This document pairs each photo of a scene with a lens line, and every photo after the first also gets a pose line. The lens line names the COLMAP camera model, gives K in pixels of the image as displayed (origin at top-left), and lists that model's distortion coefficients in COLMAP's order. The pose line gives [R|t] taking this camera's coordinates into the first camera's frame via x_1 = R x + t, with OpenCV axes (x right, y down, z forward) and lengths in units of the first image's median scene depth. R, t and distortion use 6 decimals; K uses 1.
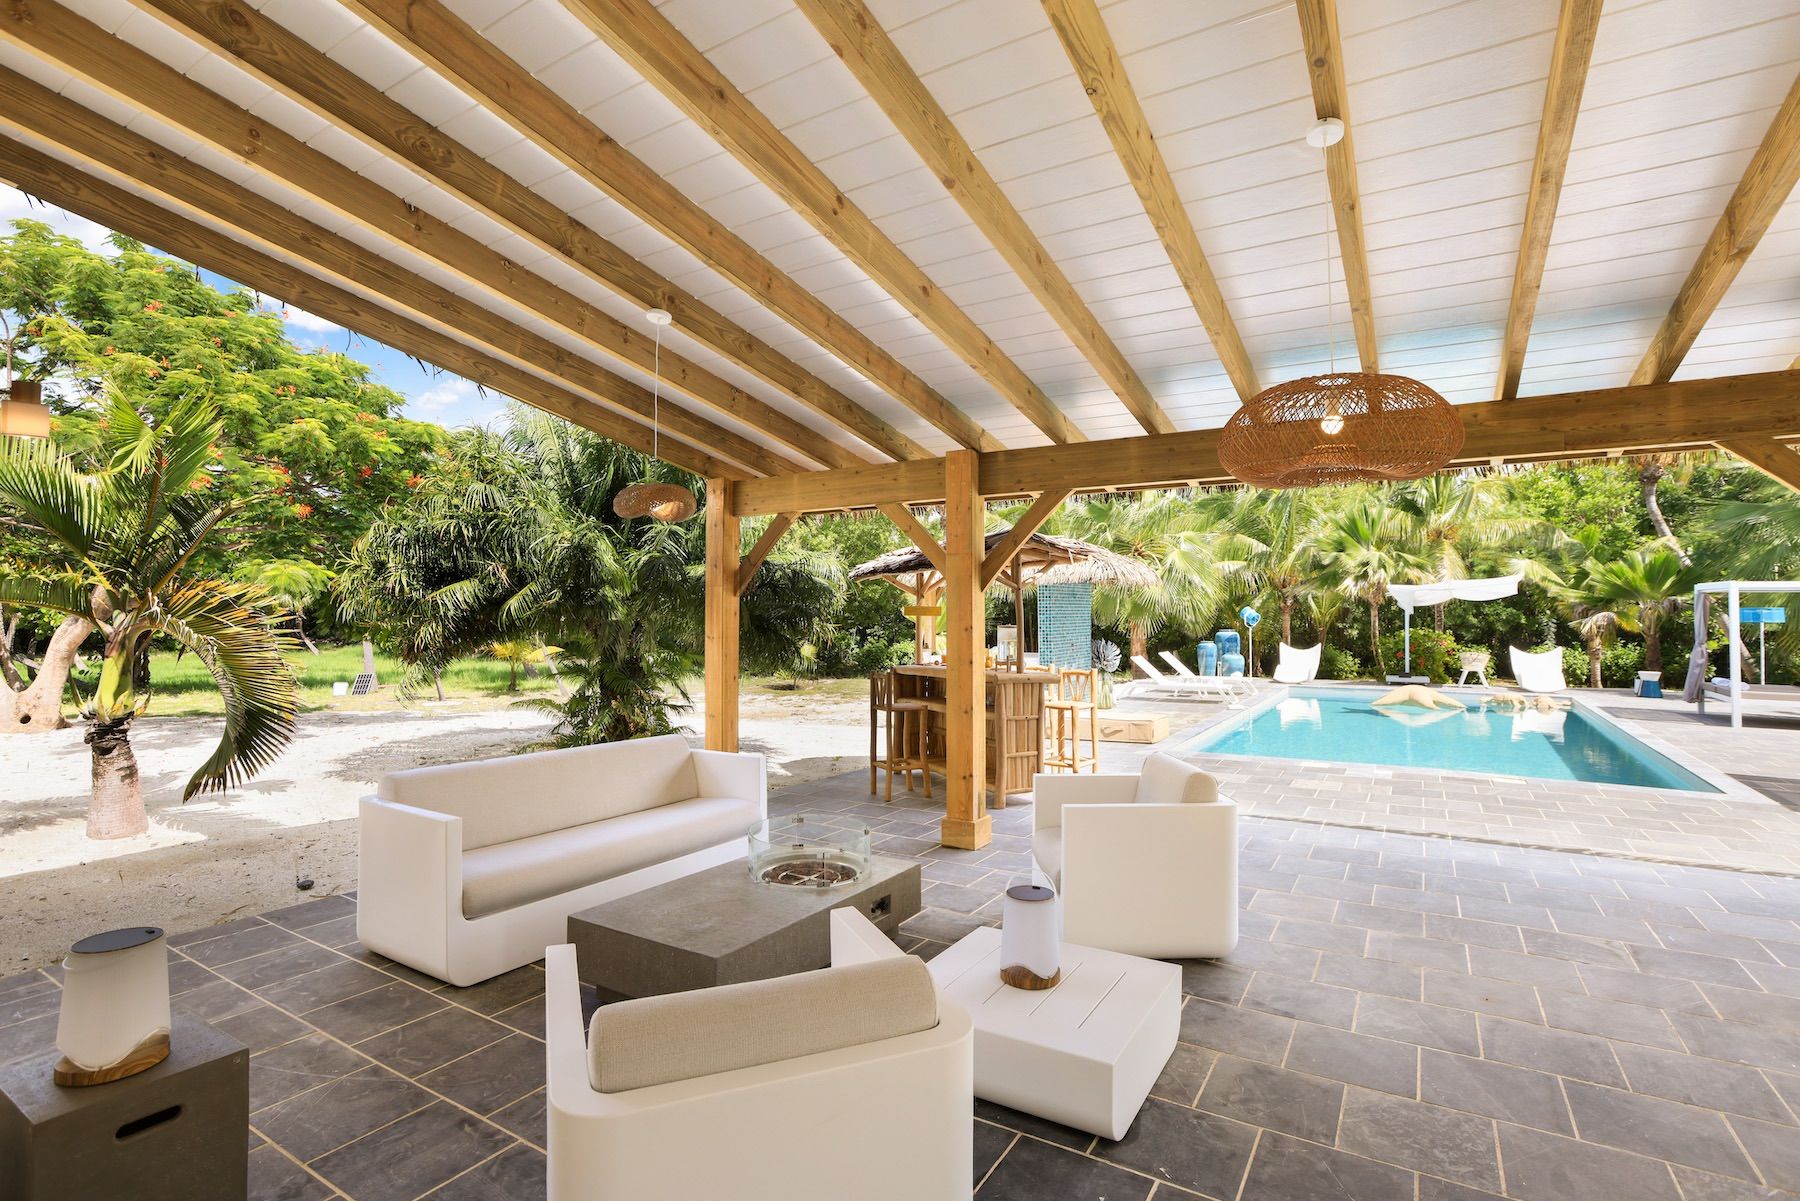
lens RADIAL K [[853.8, 0, 900.0], [0, 853.8, 600.5], [0, 0, 1]] dist [-0.033383, 0.000968]
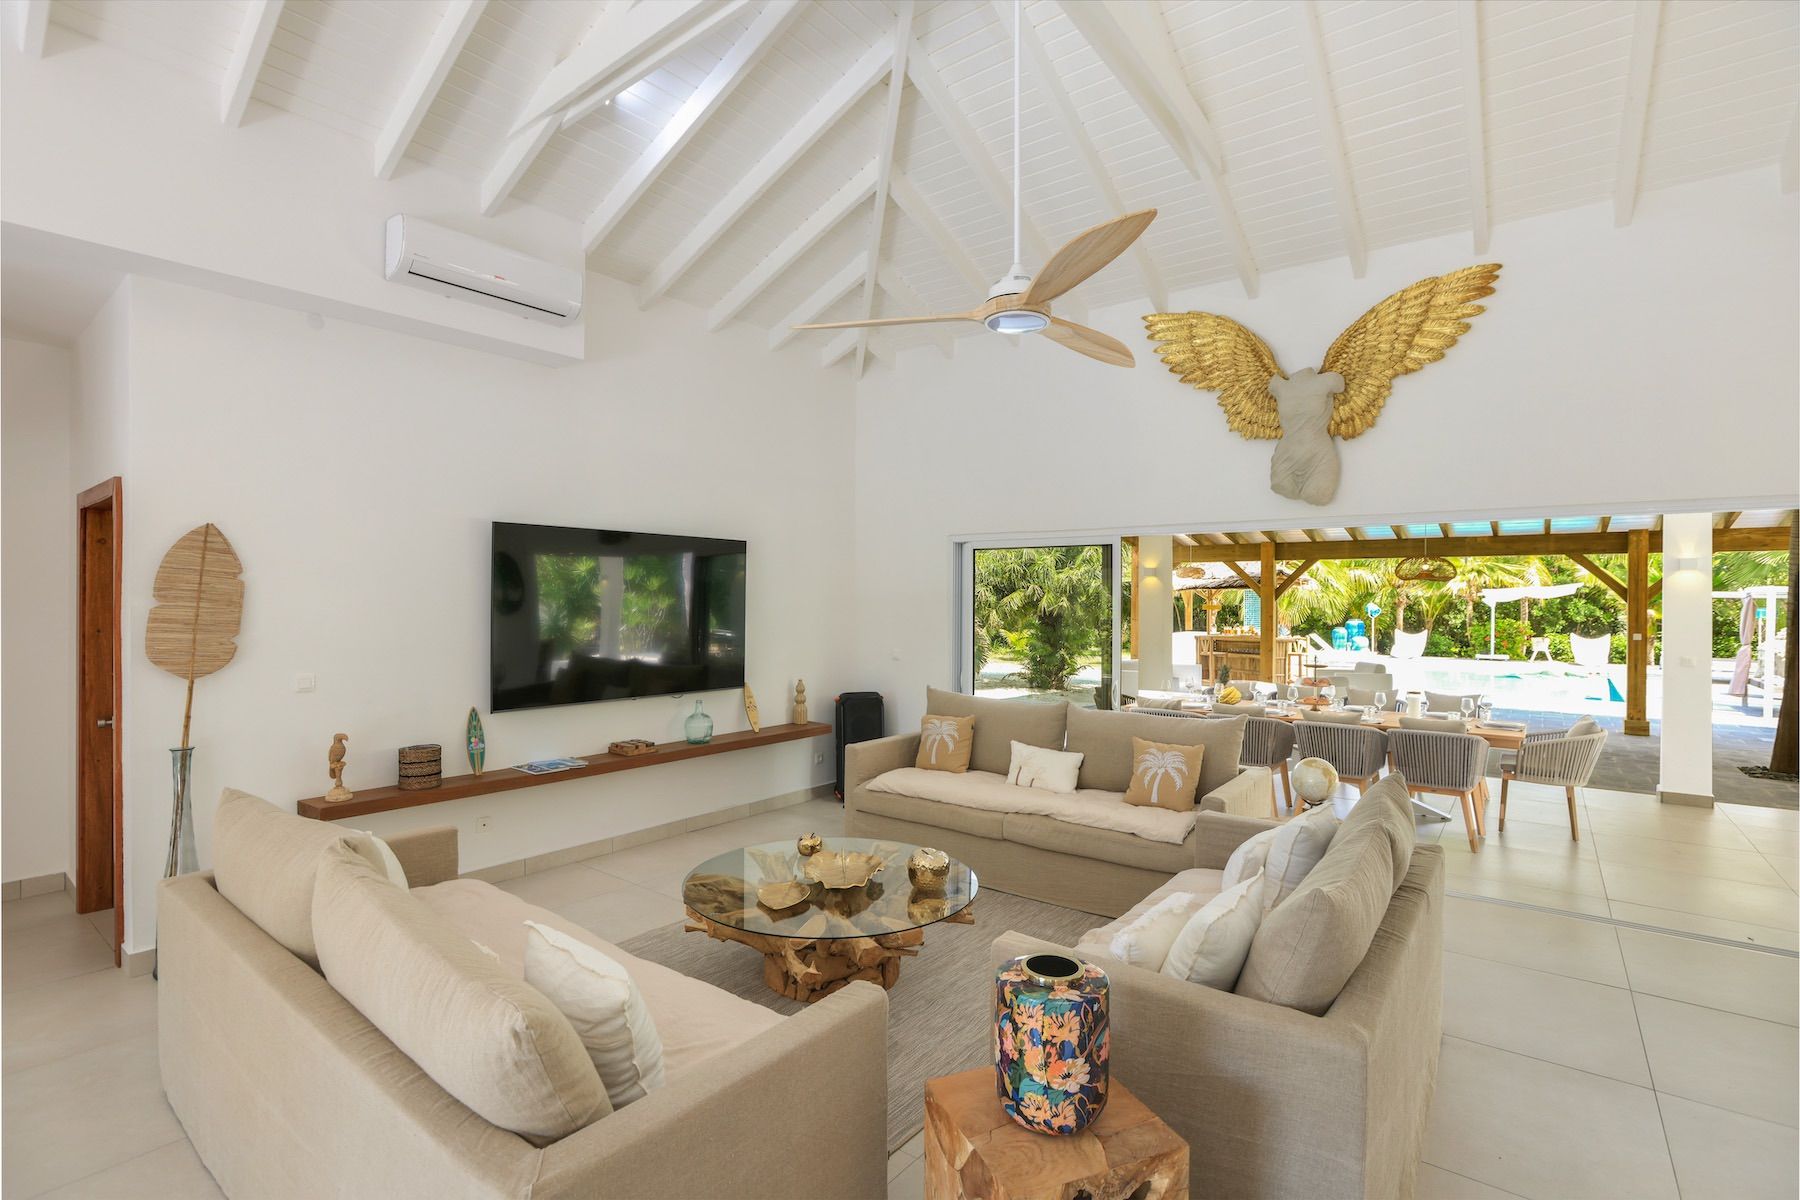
lens RADIAL K [[835.9, 0, 900.0], [0, 835.9, 600.0], [0, 0, 1]] dist [-0.031289, 0.000343]
pose [[0.993880, 0.008482, -0.110141, -0.206321], [-0.006928, 0.999871, 0.014479, -0.011357], [0.110250, -0.013627, 0.993810, -0.425960]]
